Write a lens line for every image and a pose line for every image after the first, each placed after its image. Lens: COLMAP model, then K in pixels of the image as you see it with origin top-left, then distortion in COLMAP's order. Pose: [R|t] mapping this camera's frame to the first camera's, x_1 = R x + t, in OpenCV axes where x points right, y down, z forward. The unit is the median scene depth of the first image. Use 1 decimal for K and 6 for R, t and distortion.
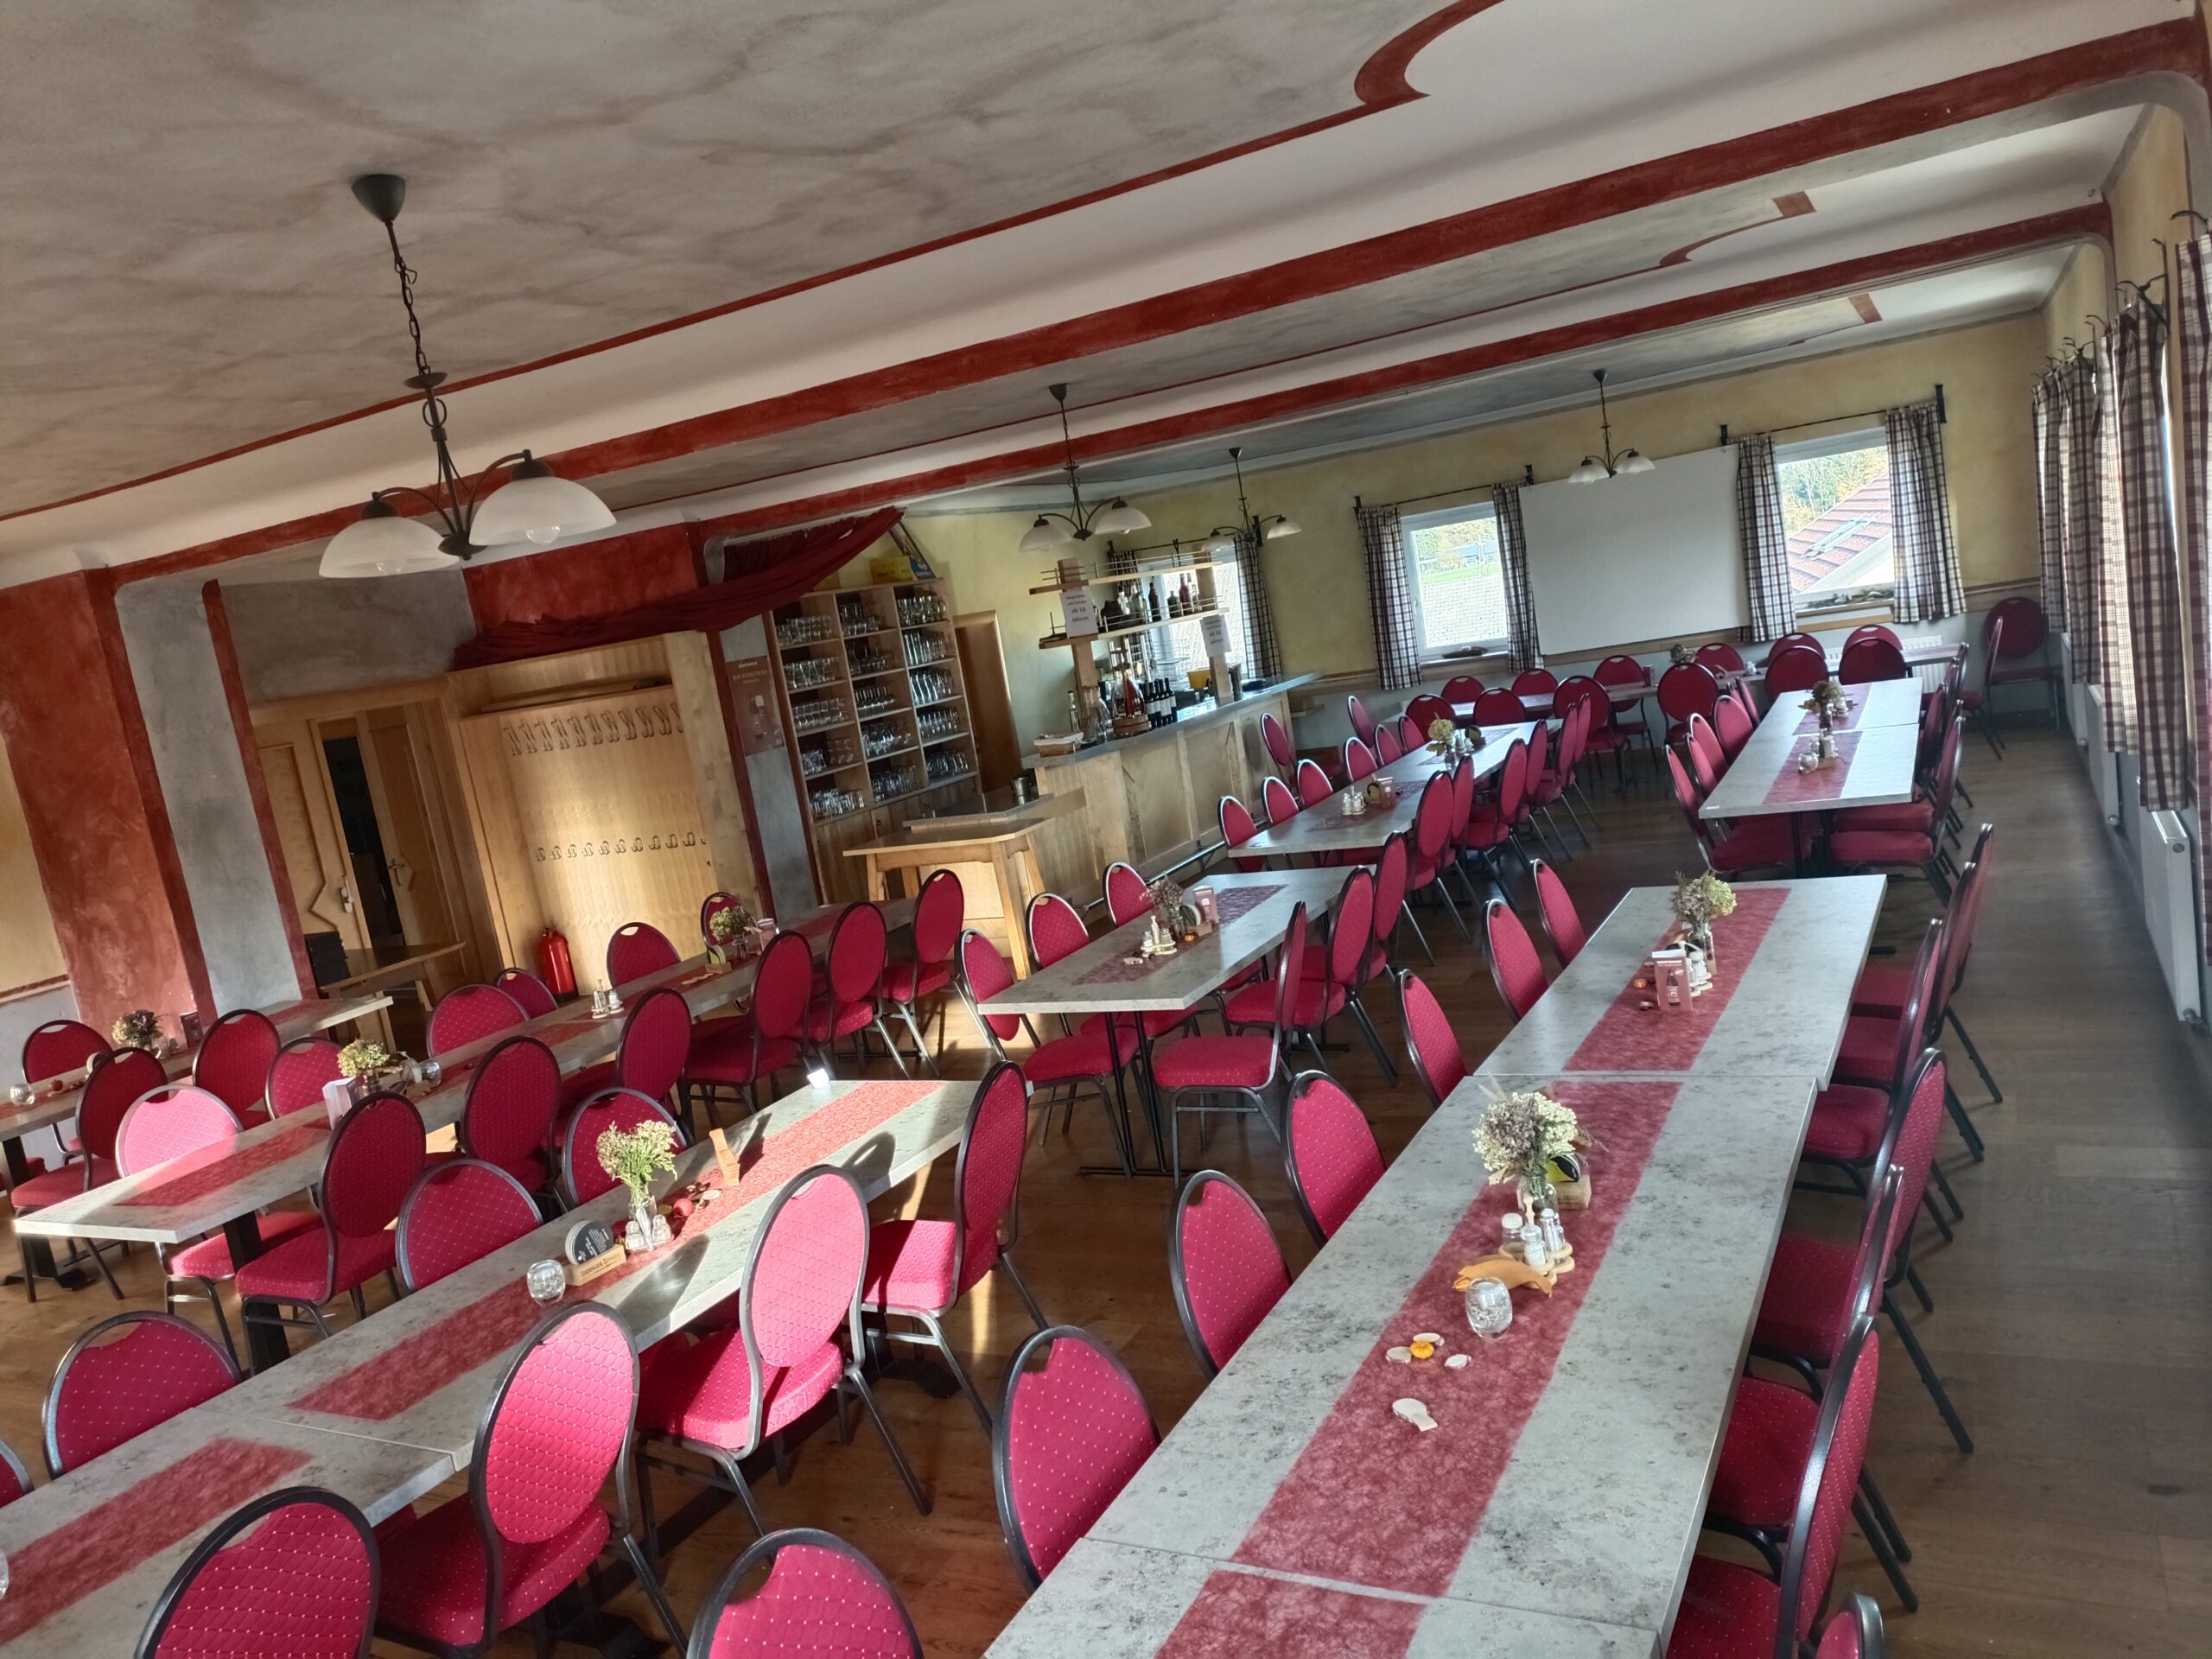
lens RADIAL K [[1624.3, 0, 1106.0], [0, 1624.3, 829.5], [0, 0, 1]] dist [0.058760, -0.072252]
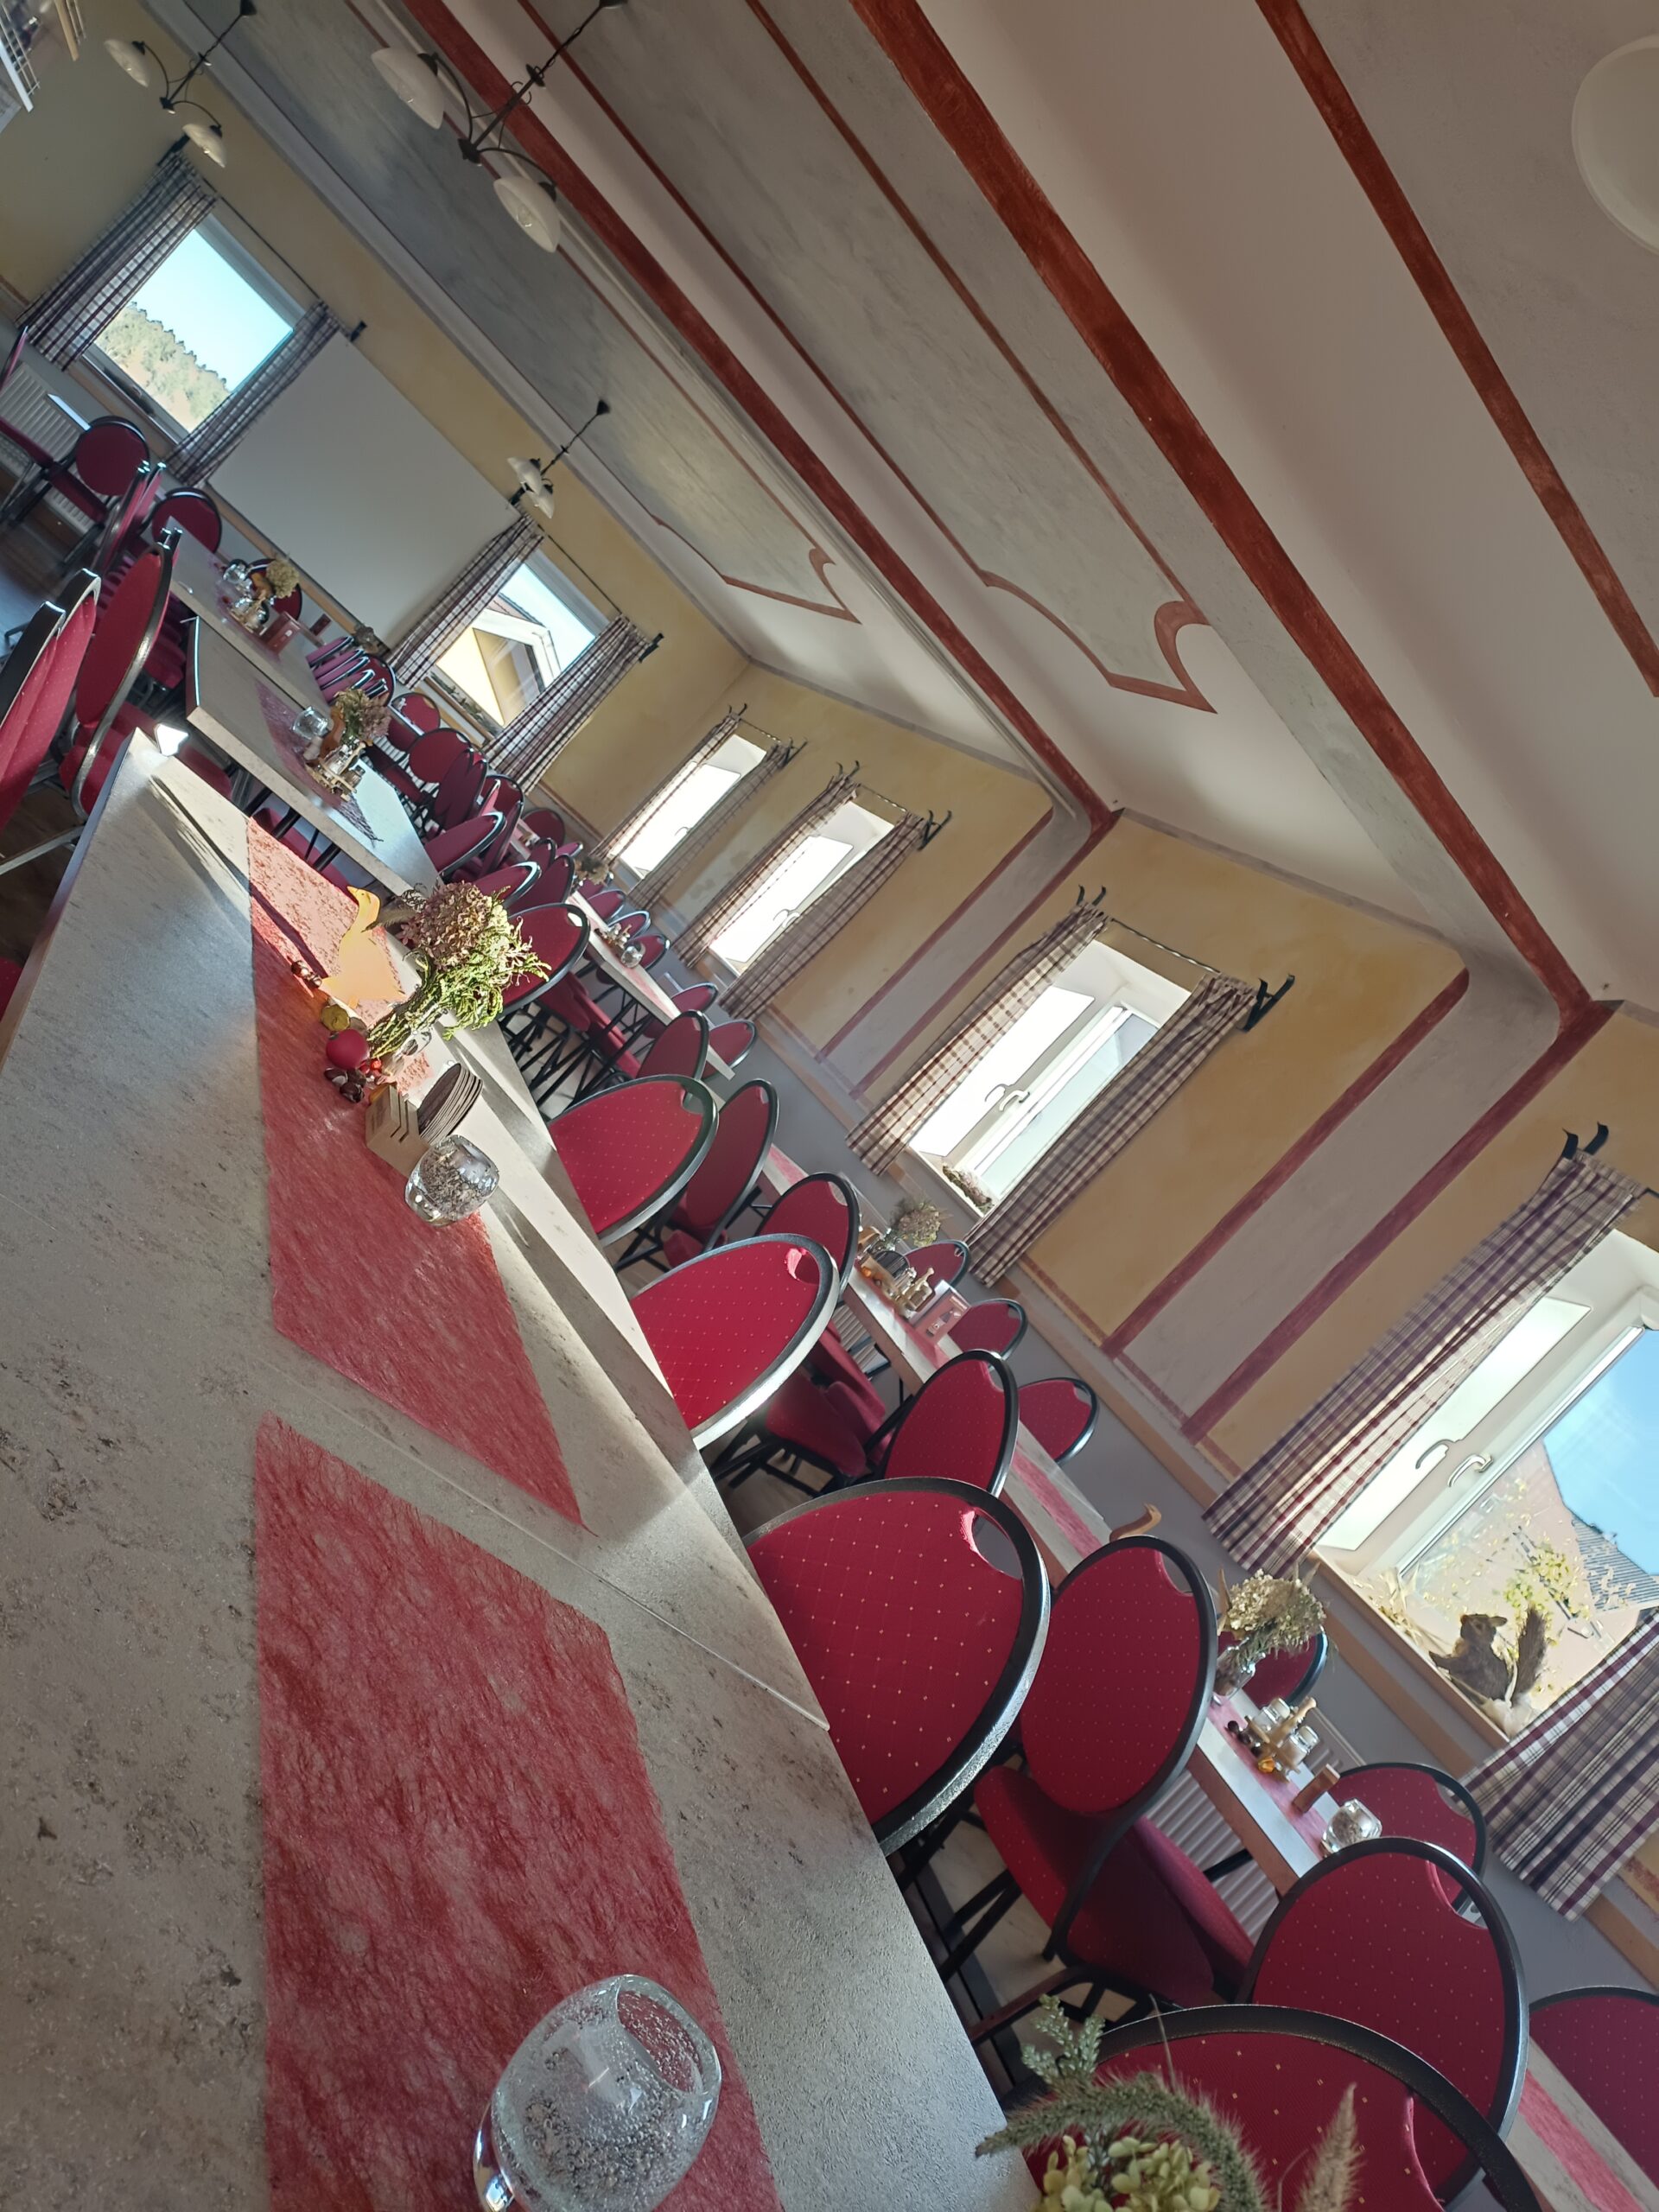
lens RADIAL K [[1624.3, 0, 820.2], [0, 1624.3, 1098.5], [0, 0, 1]] dist [0.058760, -0.072252]
pose [[0.303238, 0.473622, 0.826879, -0.194476], [-0.654670, 0.734077, -0.180382, 0.075278], [-0.692426, -0.486634, 0.532667, 0.193009]]
